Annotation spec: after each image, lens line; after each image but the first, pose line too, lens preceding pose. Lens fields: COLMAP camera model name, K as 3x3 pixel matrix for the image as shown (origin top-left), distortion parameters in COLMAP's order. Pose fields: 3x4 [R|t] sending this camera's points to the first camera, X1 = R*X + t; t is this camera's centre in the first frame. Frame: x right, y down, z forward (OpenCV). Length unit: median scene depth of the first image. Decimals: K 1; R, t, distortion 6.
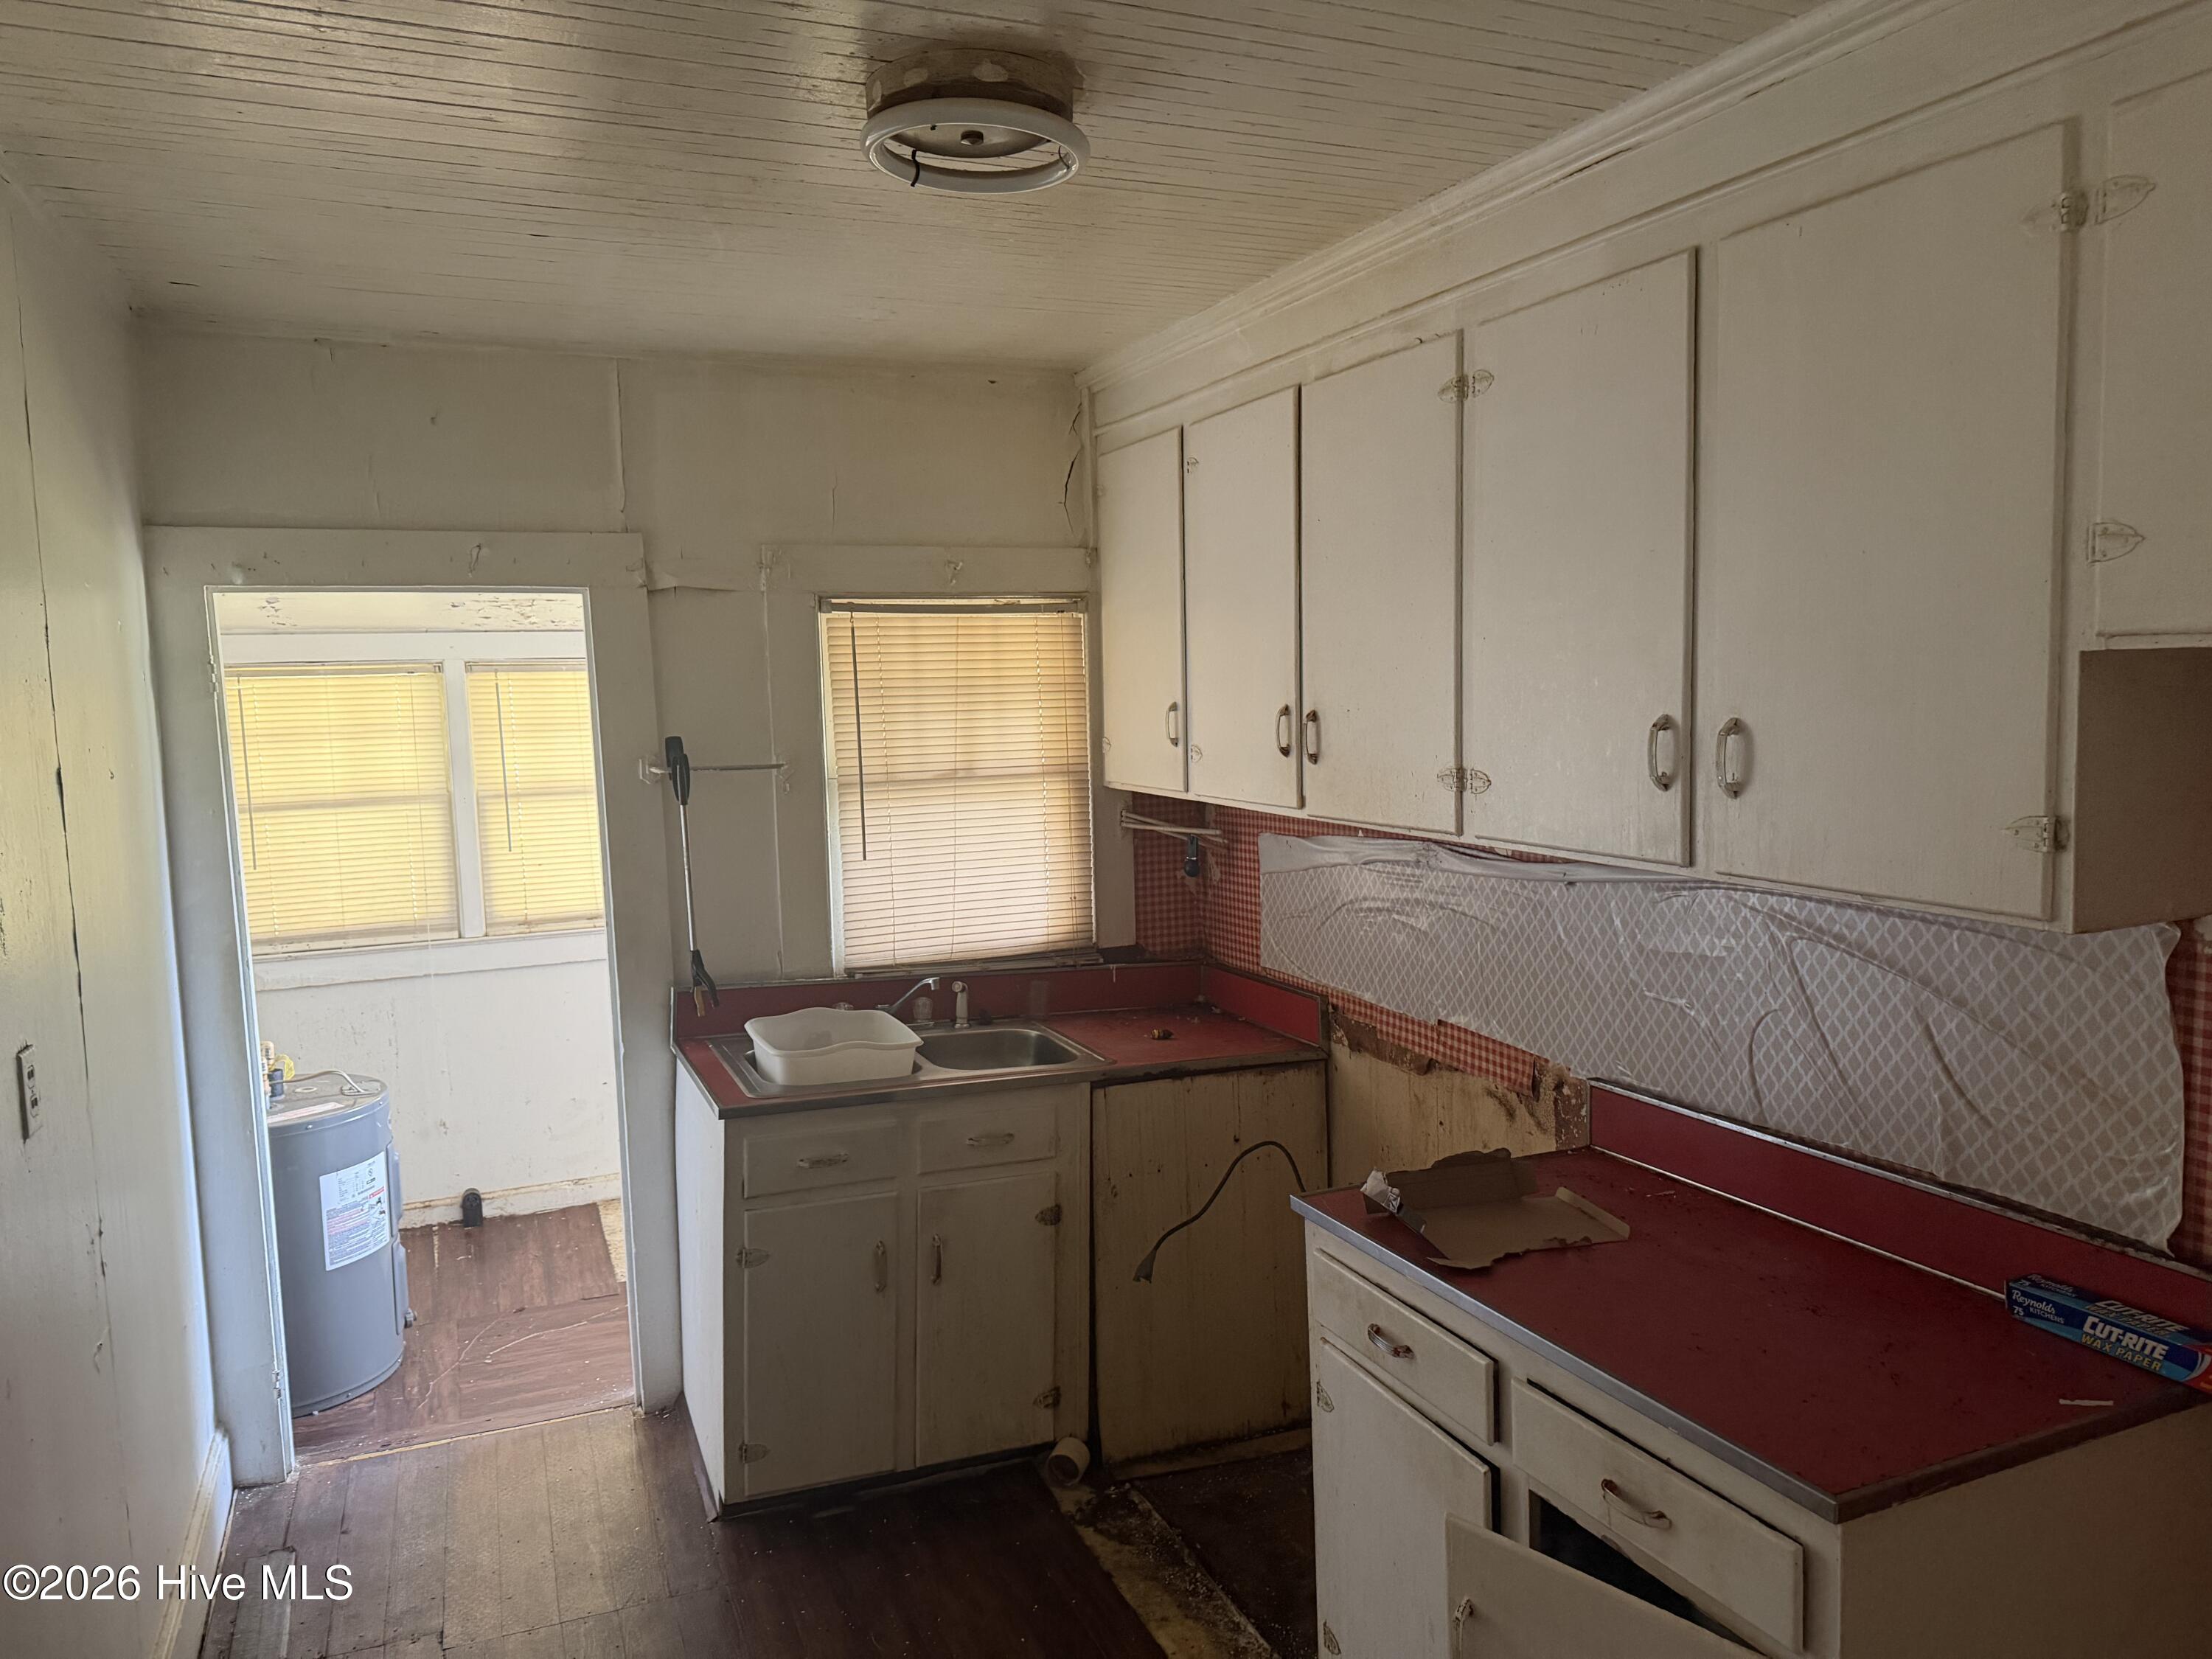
lens RADIAL K [[1540.2, 0, 1099.4], [0, 1540.2, 826.6], [0, 0, 1]] dist [0.002448, -0.000508]
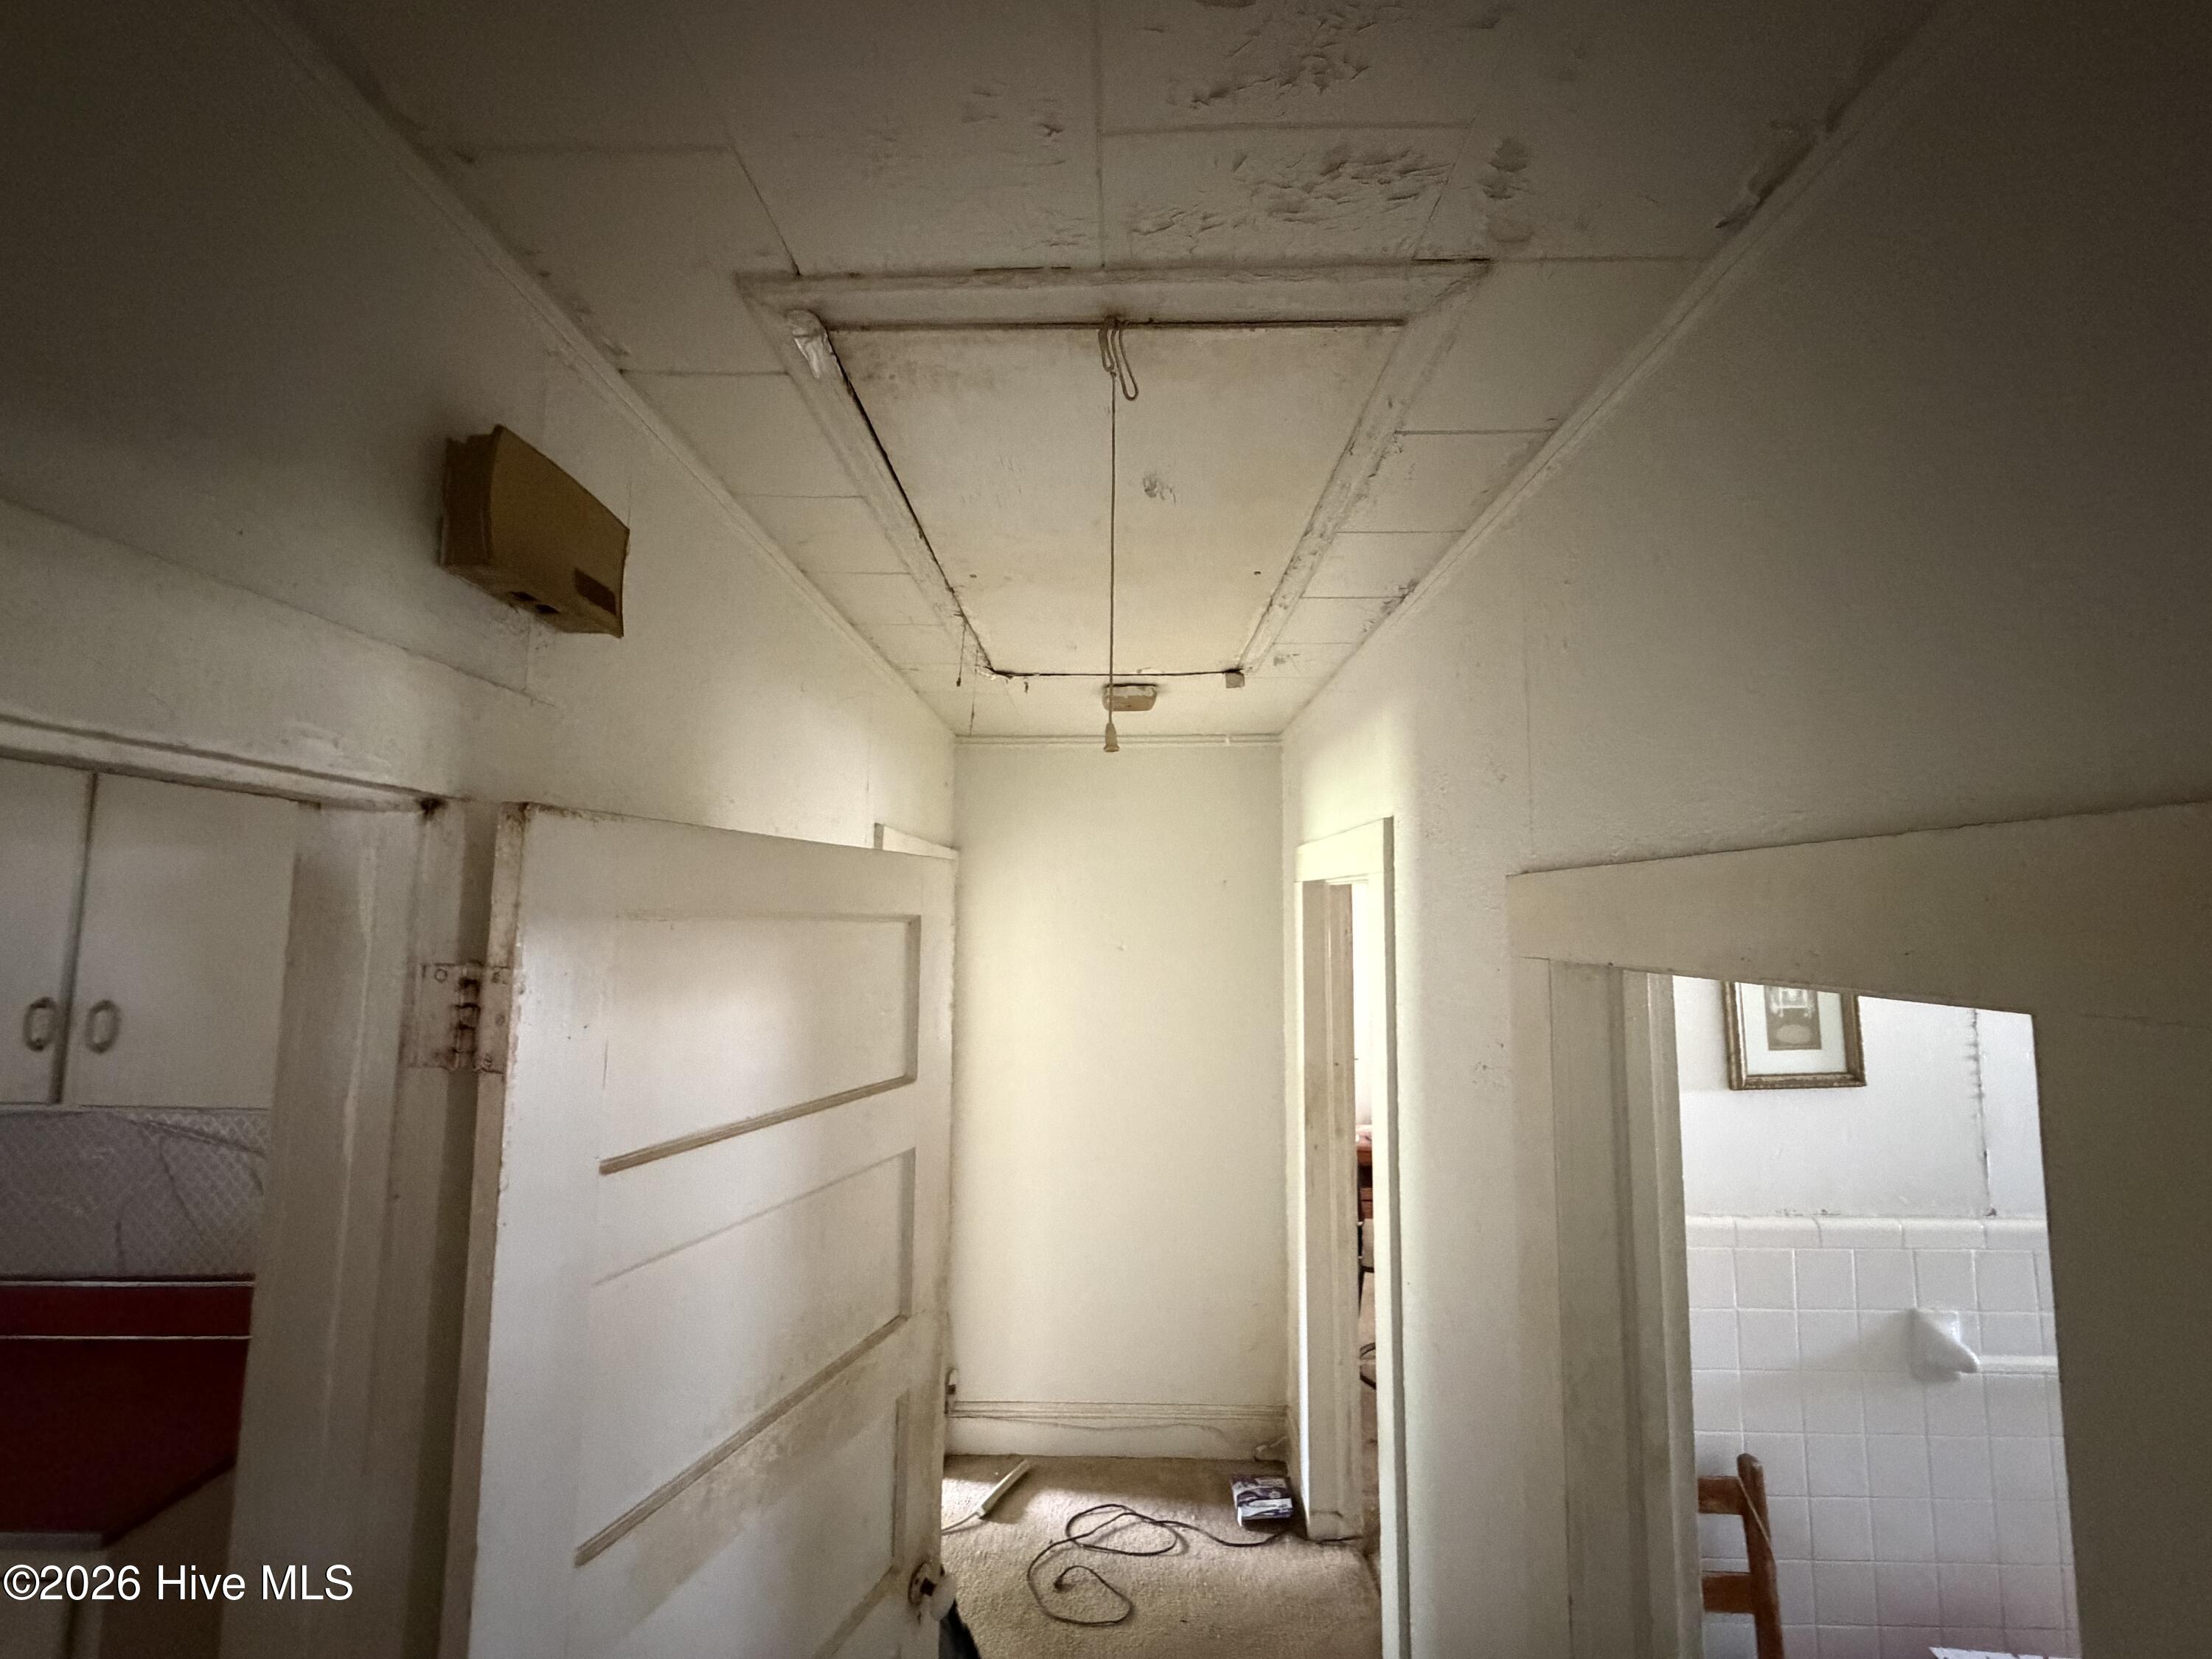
lens RADIAL K [[894.1, 0, 1108.5], [0, 894.1, 840.0], [0, 0, 1]] dist [0.000760, 0.000152]
pose [[0.393841, 0.114201, 0.912057, -0.022529], [0.066276, 0.986141, -0.152096, -0.023854], [-0.916786, 0.120349, 0.380814, -0.250783]]
